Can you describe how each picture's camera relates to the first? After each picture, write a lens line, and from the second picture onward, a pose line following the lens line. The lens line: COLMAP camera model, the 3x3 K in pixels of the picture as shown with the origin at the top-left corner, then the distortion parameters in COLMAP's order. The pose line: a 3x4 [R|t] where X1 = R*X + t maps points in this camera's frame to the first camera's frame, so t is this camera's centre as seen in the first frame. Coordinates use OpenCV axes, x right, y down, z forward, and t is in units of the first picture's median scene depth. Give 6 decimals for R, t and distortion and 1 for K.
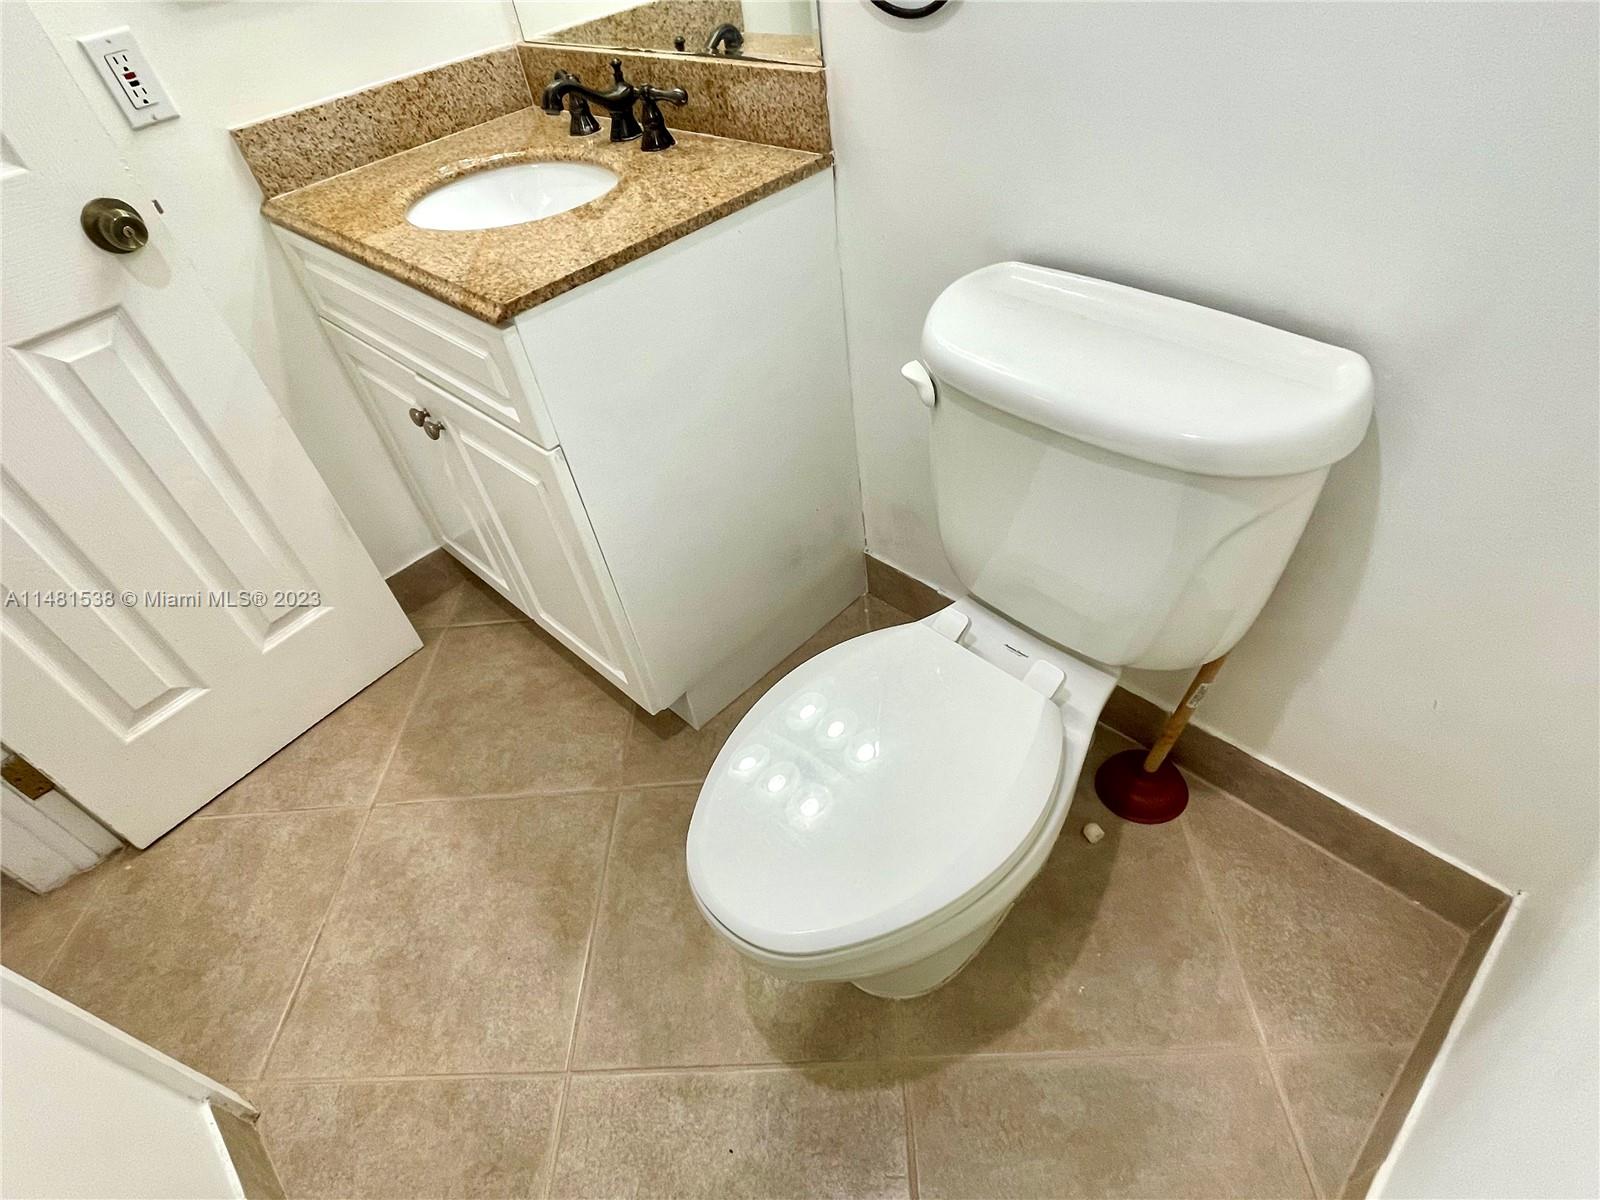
lens RADIAL K [[856.3, 0, 796.0], [0, 856.3, 607.9], [0, 0, 1]] dist [-0.003852, -0.000875]
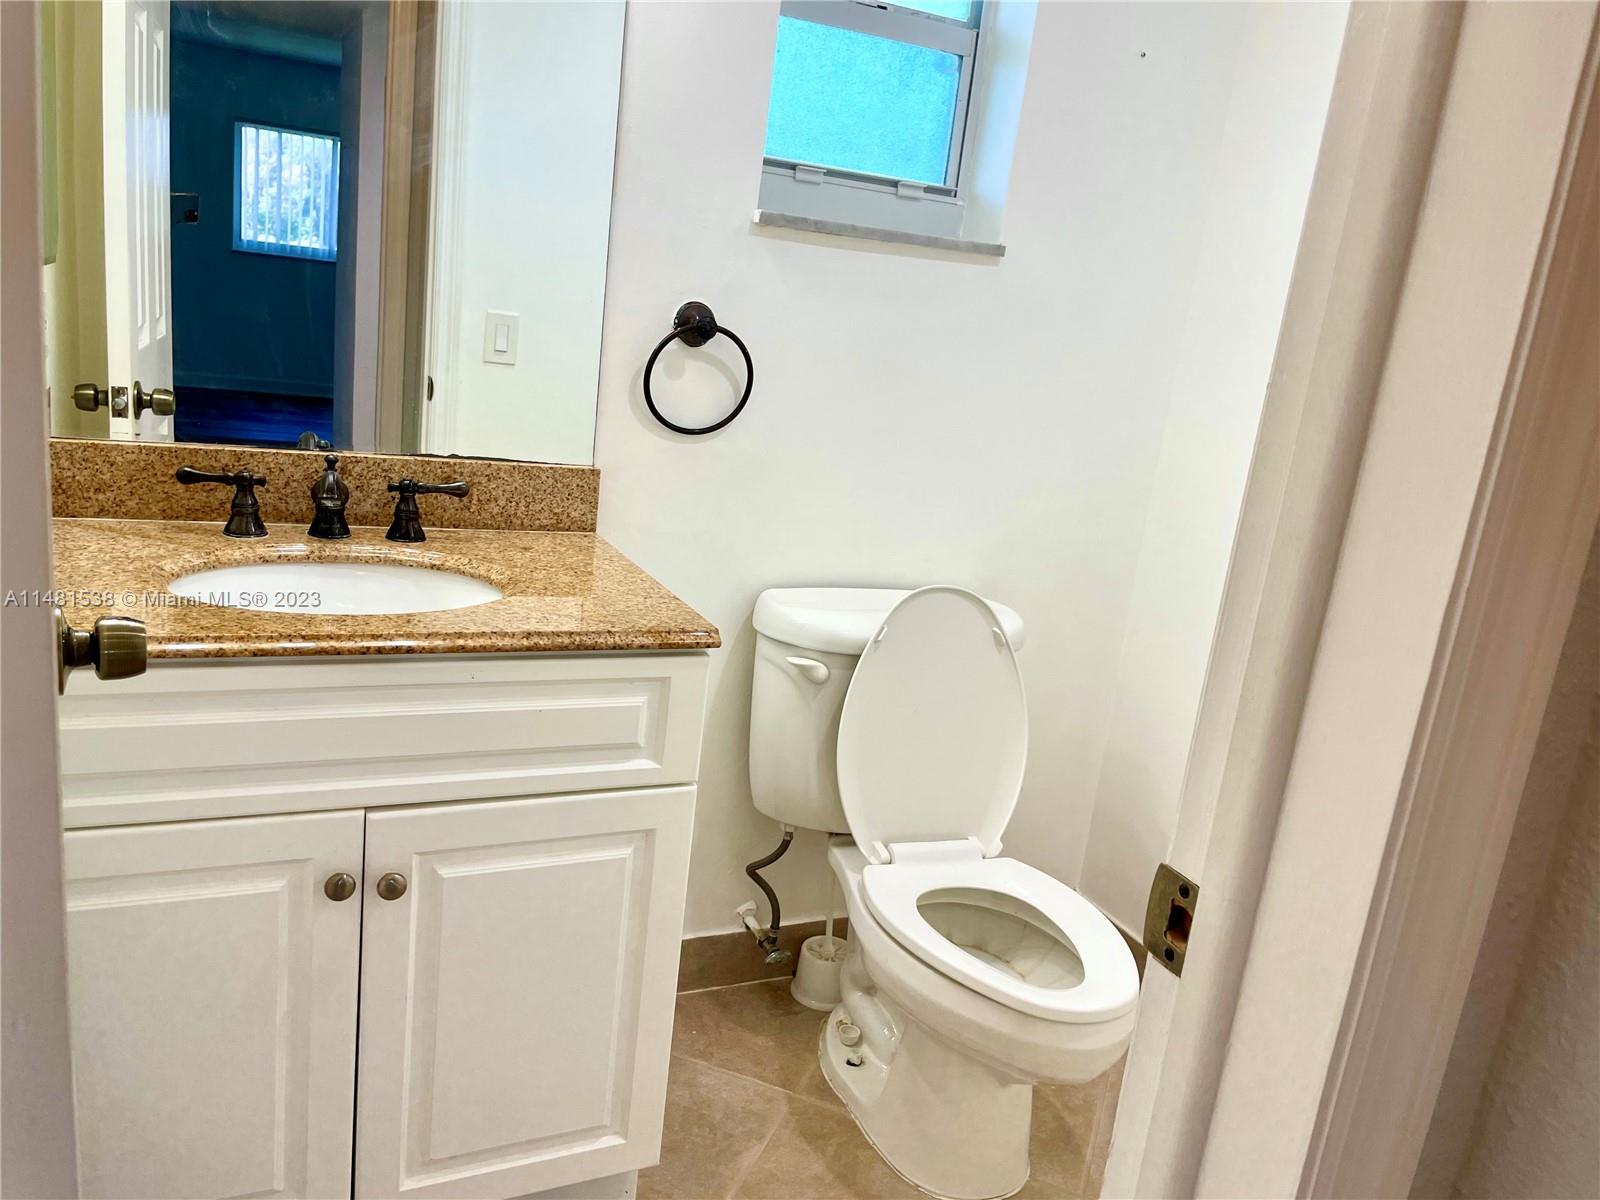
lens RADIAL K [[1224.4, 0, 800.6], [0, 1224.4, 594.7], [0, 0, 1]] dist [0.098331, -0.136466]
pose [[0.314201, -0.056436, 0.947678, -1.347278], [0.534618, 0.835420, -0.127501, -0.109690], [-0.784513, 0.546707, 0.292661, 0.347817]]
